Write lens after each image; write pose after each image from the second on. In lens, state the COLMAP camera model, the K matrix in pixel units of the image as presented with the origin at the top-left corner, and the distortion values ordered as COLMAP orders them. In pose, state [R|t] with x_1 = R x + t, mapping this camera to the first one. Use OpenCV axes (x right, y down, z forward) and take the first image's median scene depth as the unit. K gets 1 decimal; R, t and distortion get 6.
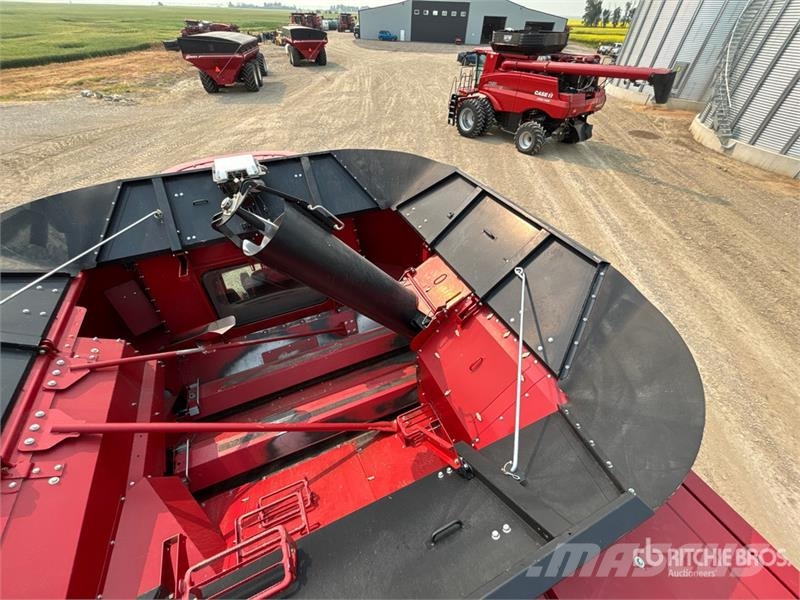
lens RADIAL K [[325.9, 0, 400.0], [0, 325.9, 300.0], [0, 0, 1]] dist [0.008340, 0.000267]
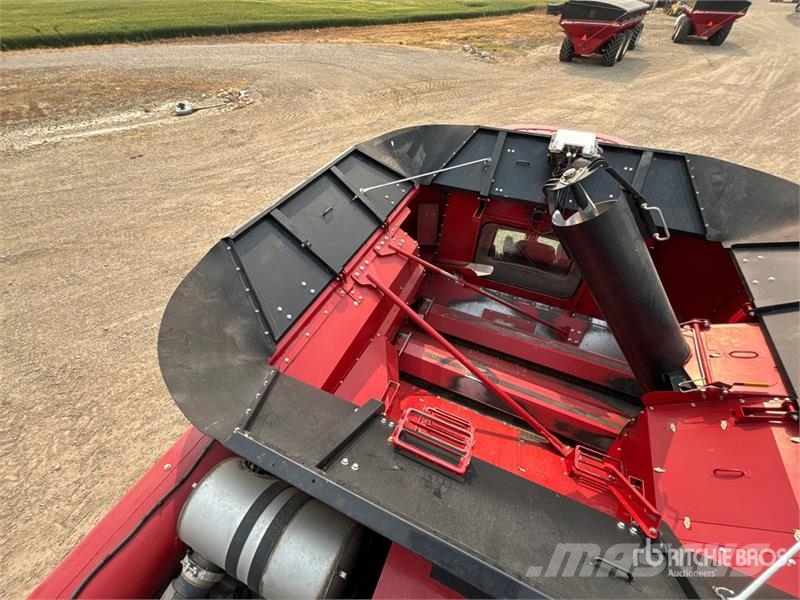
lens RADIAL K [[325.9, 0, 400.0], [0, 325.9, 300.0], [0, 0, 1]] dist [0.008340, 0.000267]
pose [[0.667186, 0.530019, -0.523395, -0.071165], [-0.497313, 0.840059, 0.216753, 0.057074], [0.554566, 0.115677, 0.824060, -0.084097]]
